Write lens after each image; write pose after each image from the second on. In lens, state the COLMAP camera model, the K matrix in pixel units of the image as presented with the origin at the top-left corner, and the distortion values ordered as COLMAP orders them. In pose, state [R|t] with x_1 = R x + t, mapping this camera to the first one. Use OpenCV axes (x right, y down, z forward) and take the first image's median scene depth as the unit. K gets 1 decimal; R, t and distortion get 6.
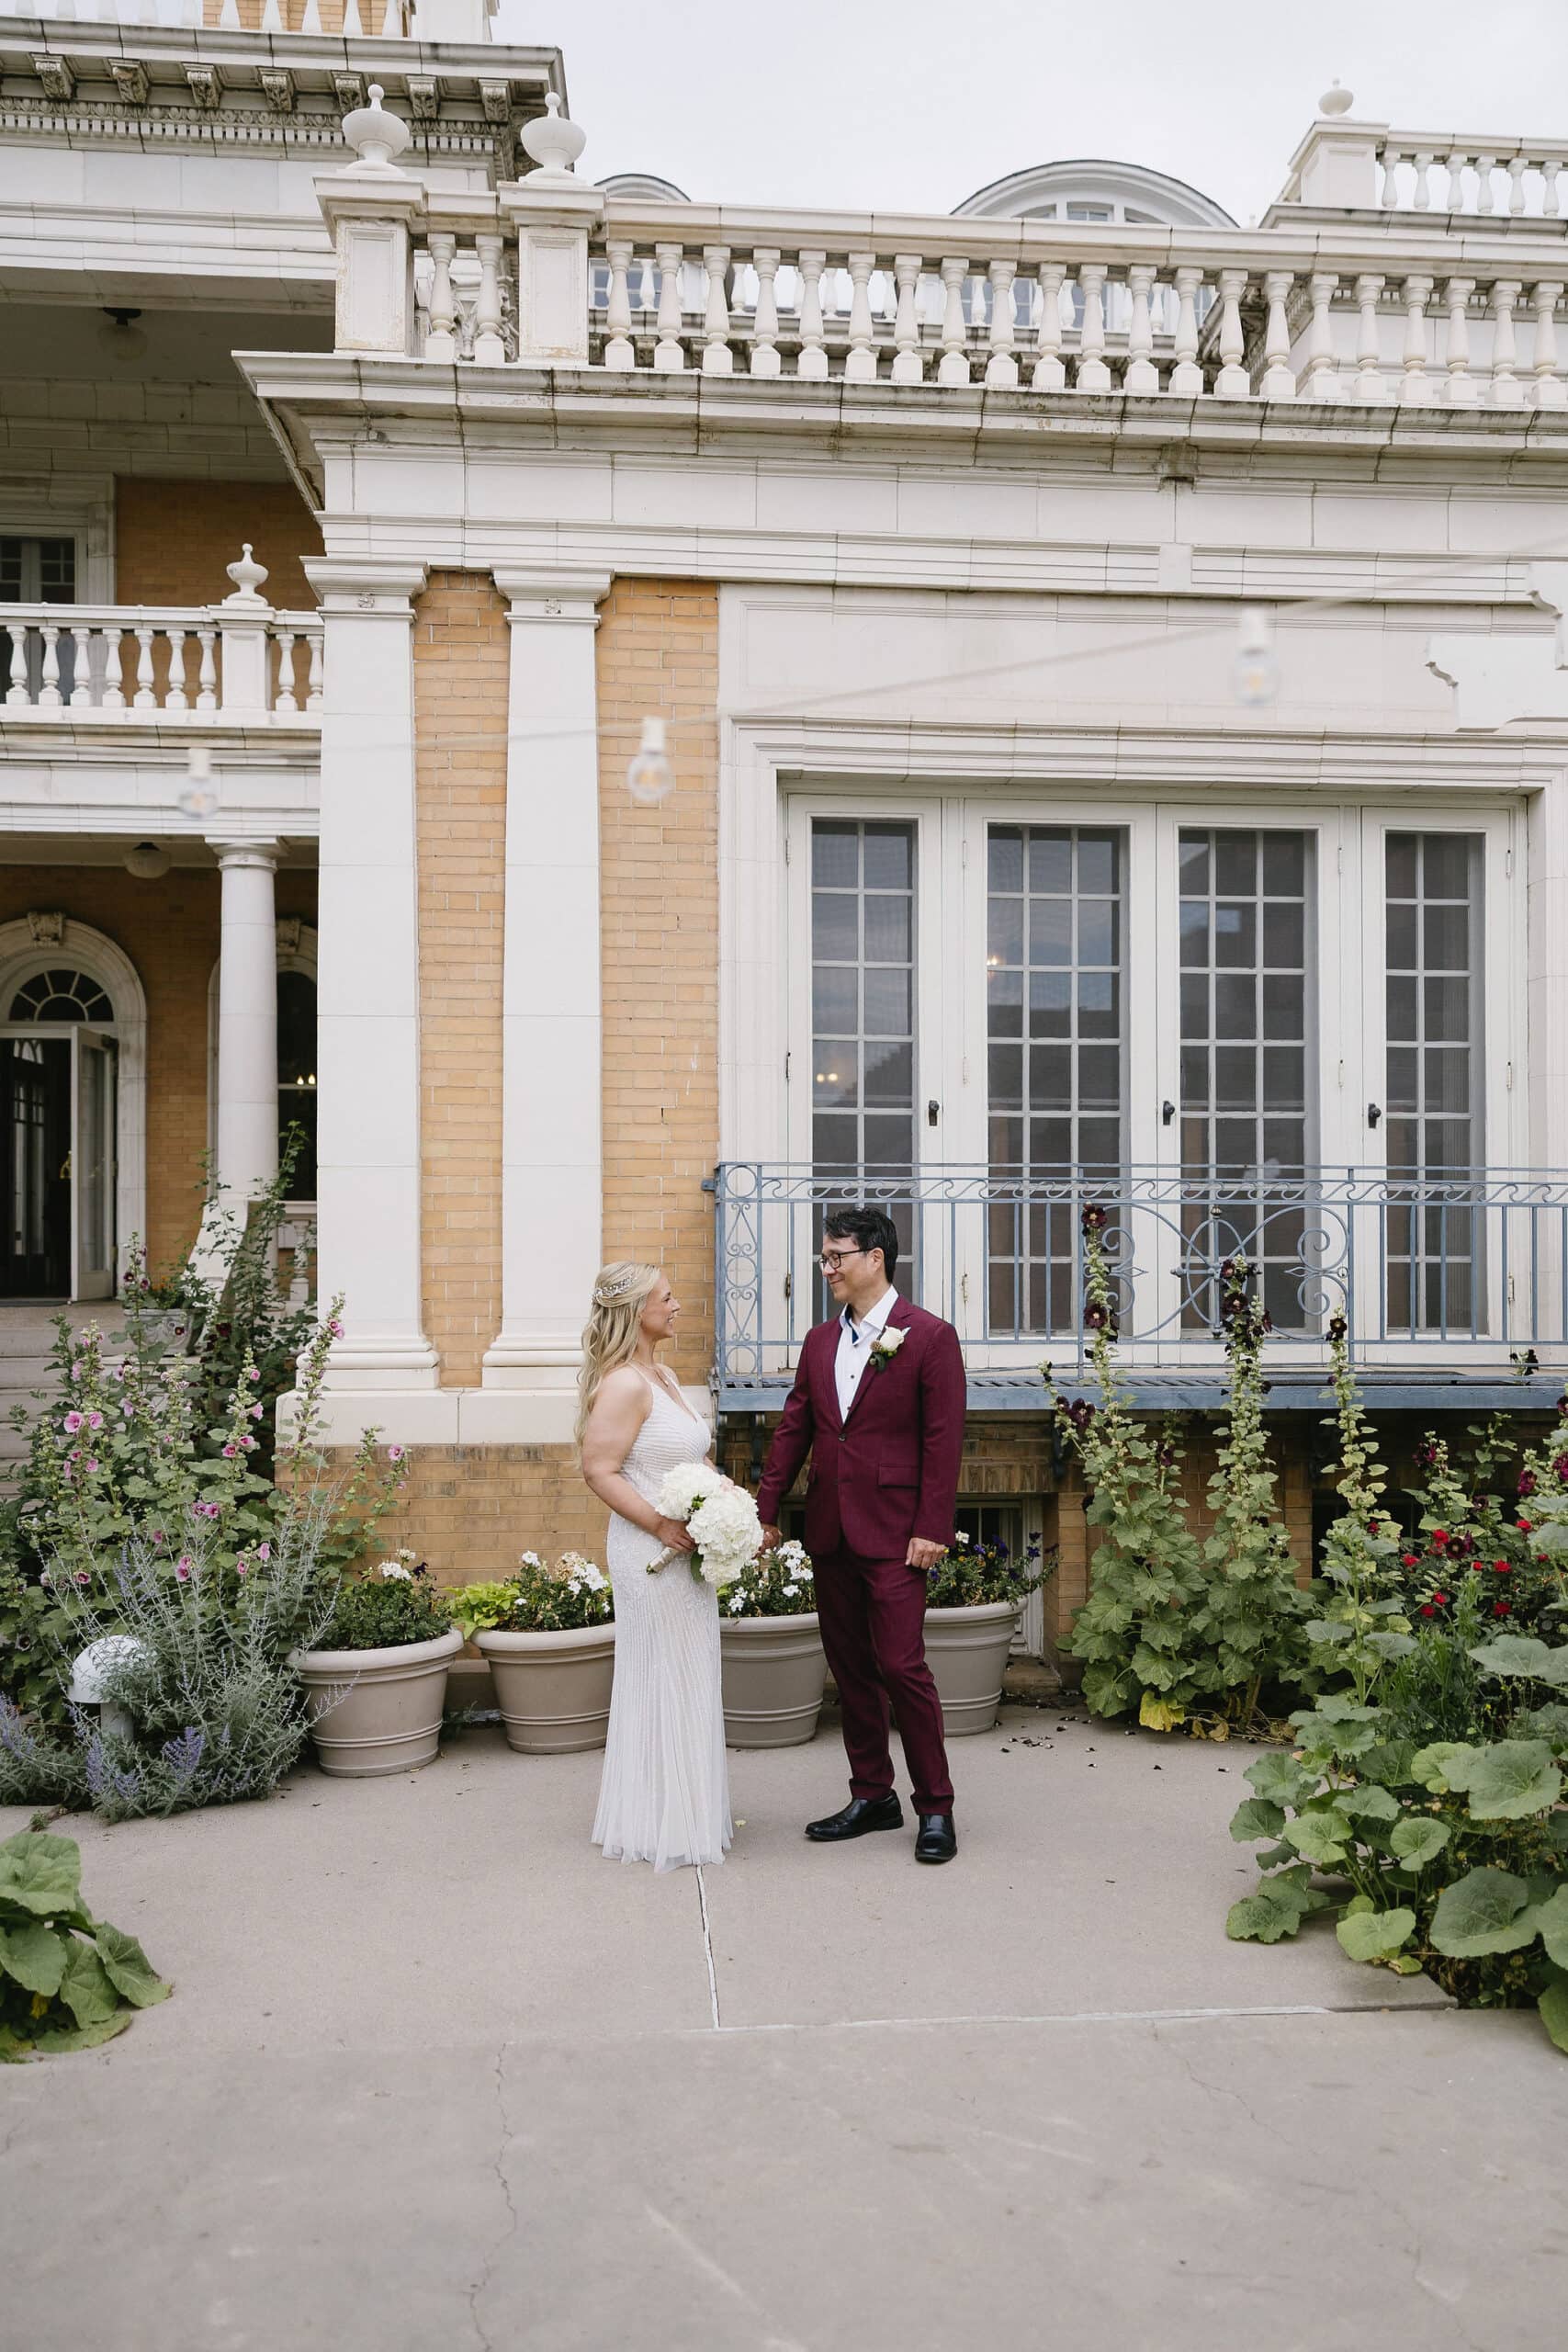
lens RADIAL K [[1880.7, 0, 775.6], [0, 1880.7, 1181.6], [0, 0, 1]] dist [0.013126, -0.000116]
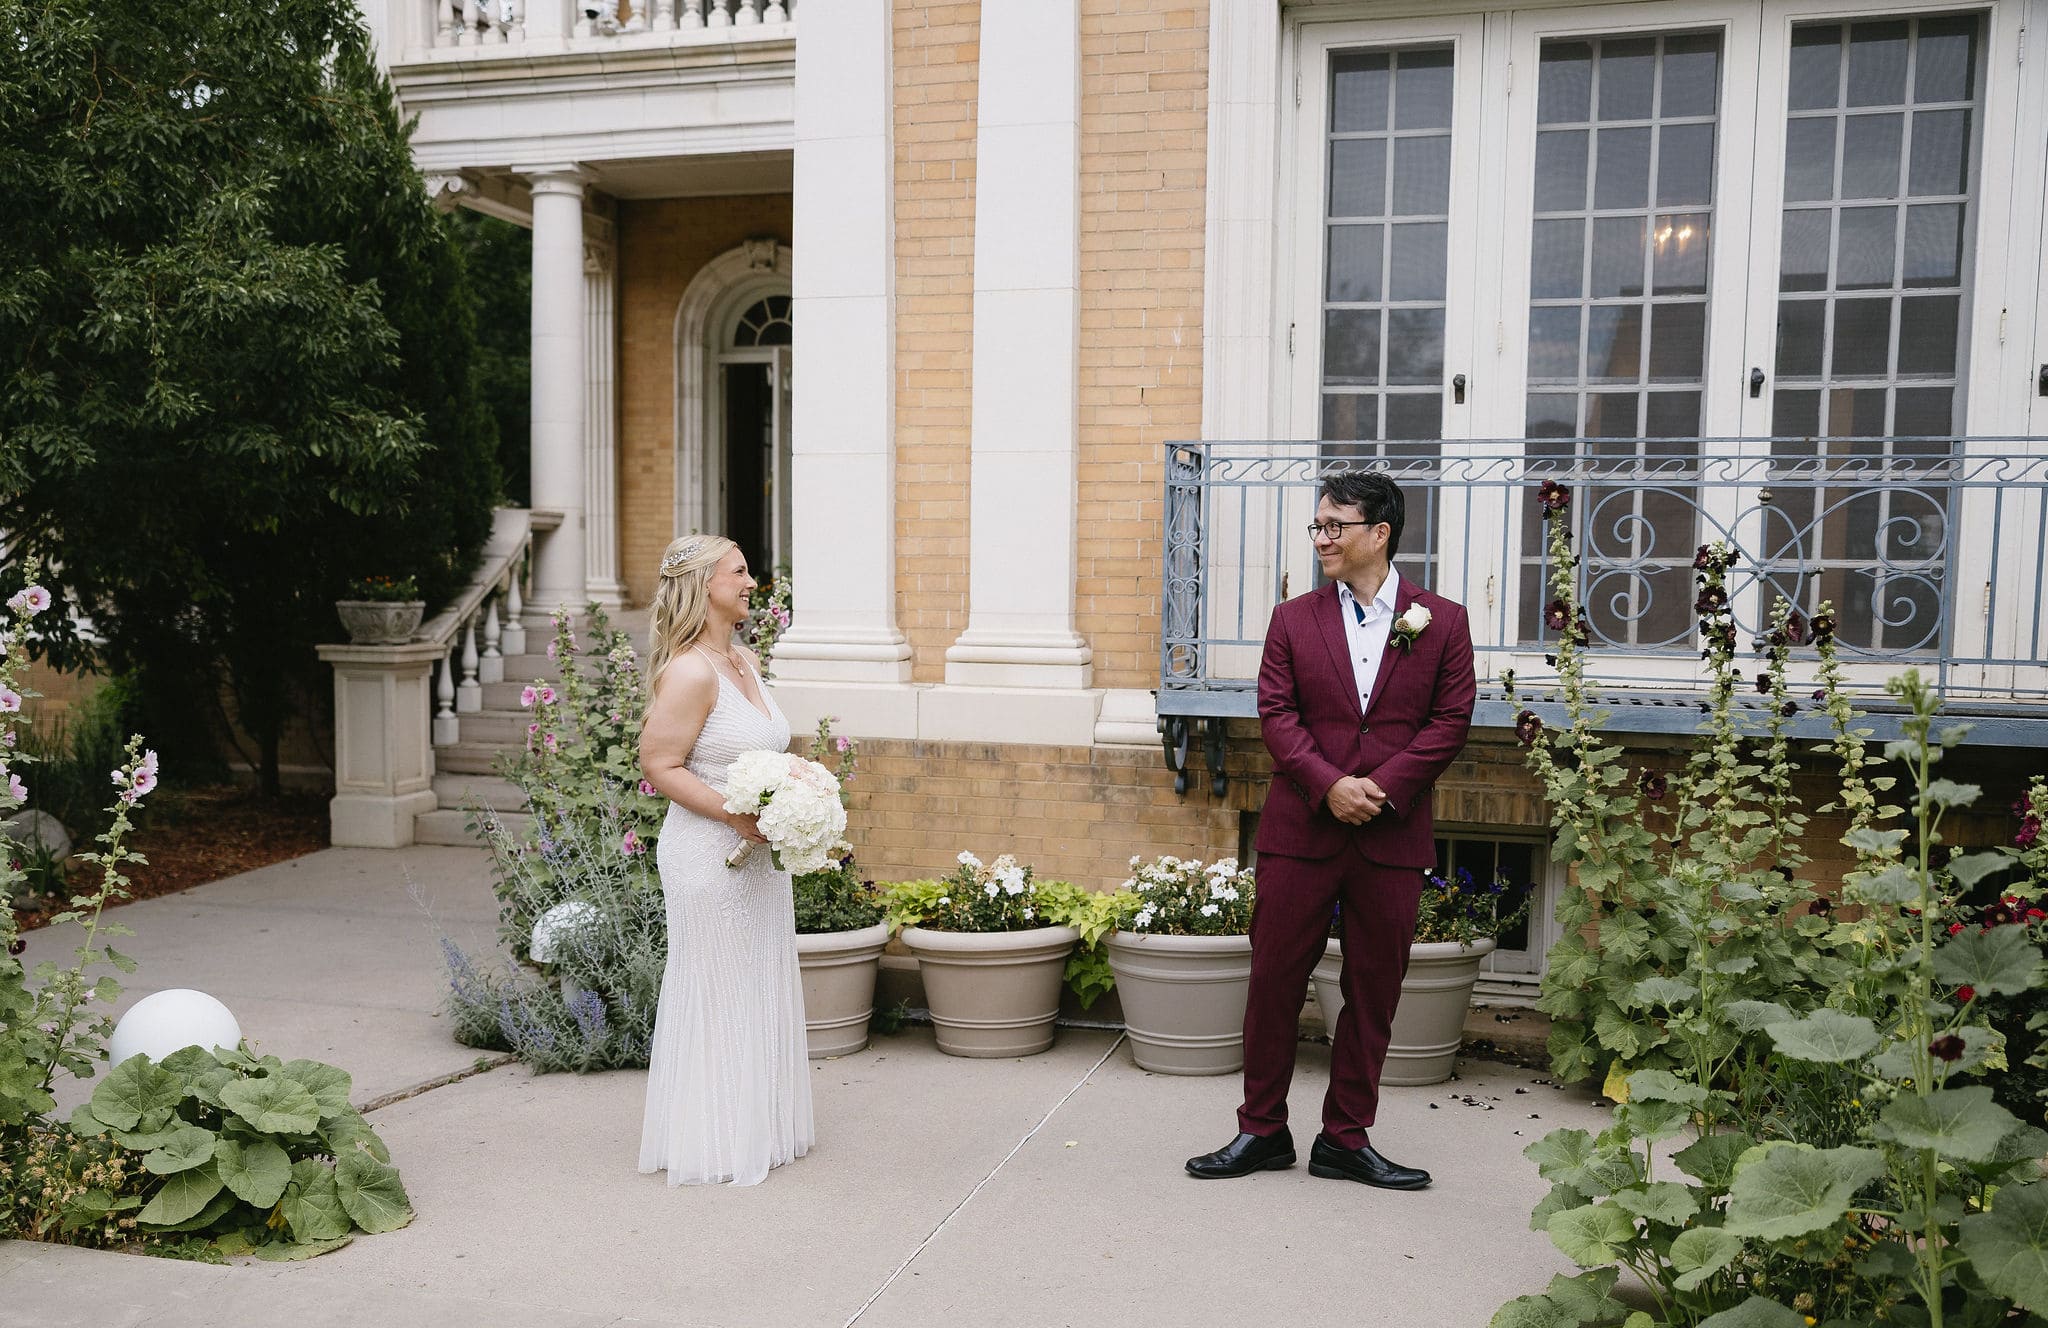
lens RADIAL K [[1870.8, 0, 932.8], [0, 1870.8, 707.5], [0, 0, 1]] dist [-0.004467, 0.022893]
pose [[0.934169, 0.039238, -0.354666, 0.178433], [-0.004070, 0.995043, 0.099366, 0.026486], [0.356807, -0.091381, 0.929698, 0.104134]]
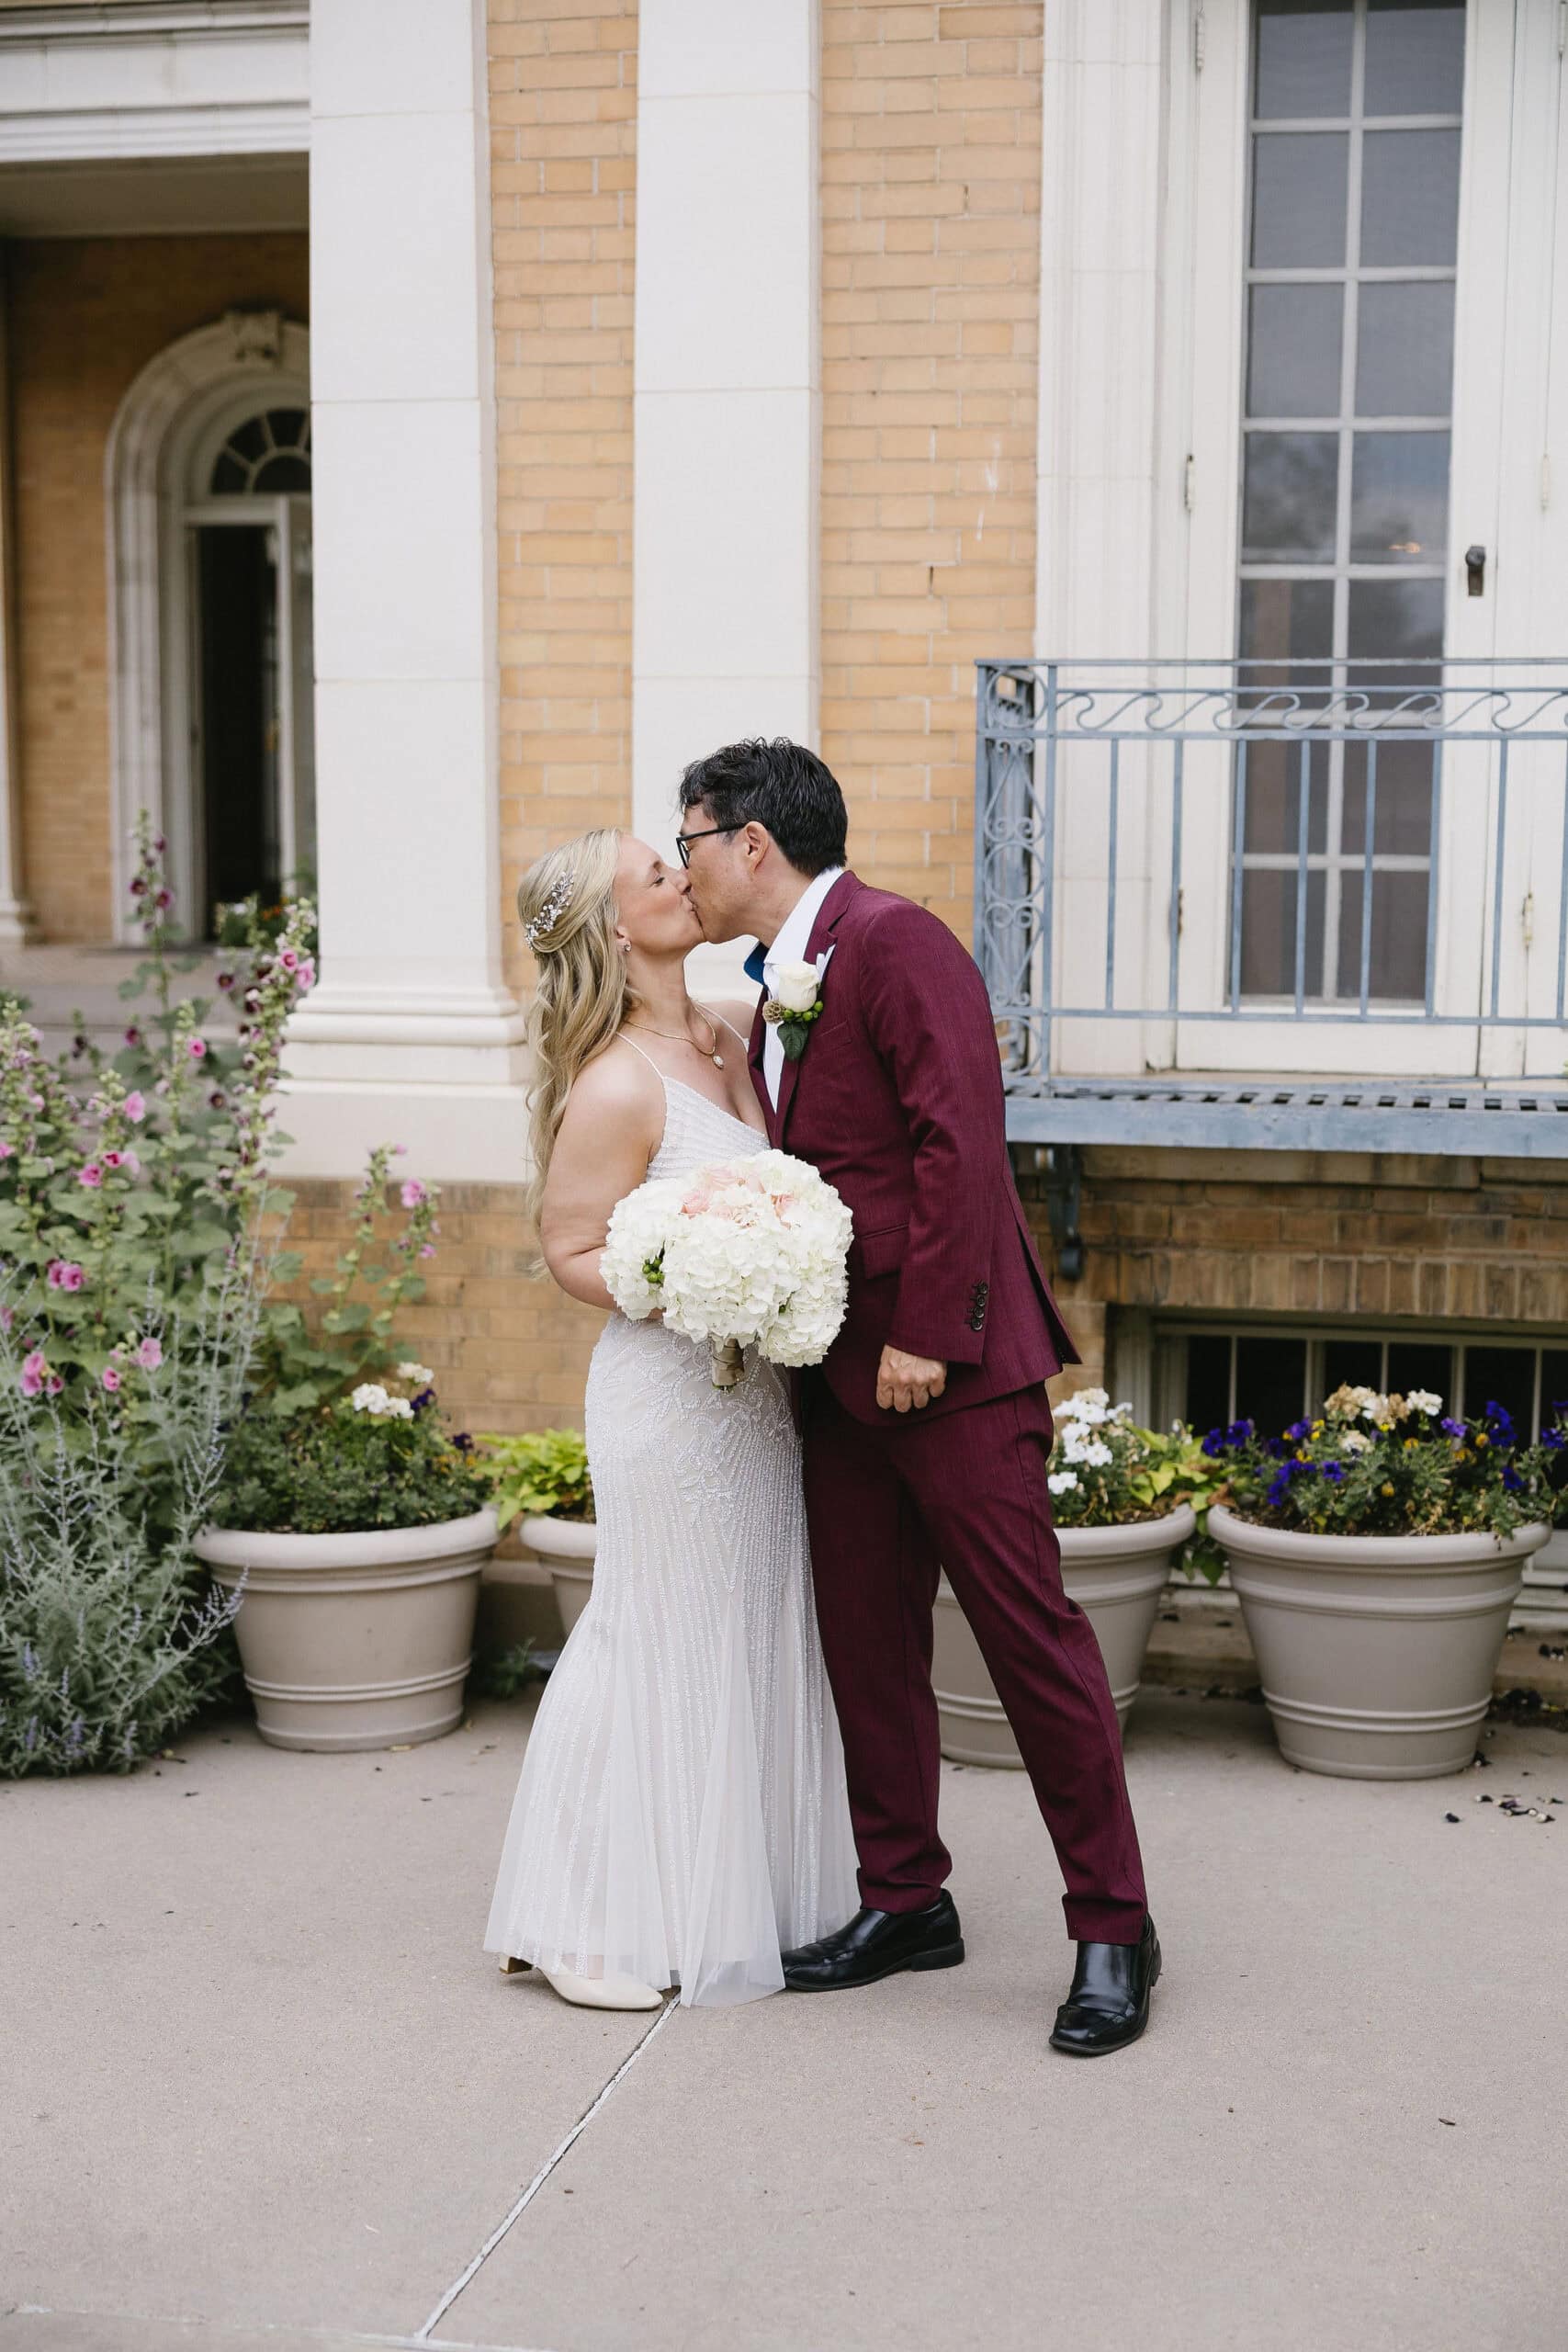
lens RADIAL K [[3022.2, 0, 800.7], [0, 3022.2, 1199.5], [0, 0, 1]] dist [0.013607, 0.000000]
pose [[0.960721, 0.040994, -0.274472, 0.147585], [-0.004009, 0.990977, 0.133975, 0.023788], [0.277488, -0.127613, 0.952216, 0.167668]]
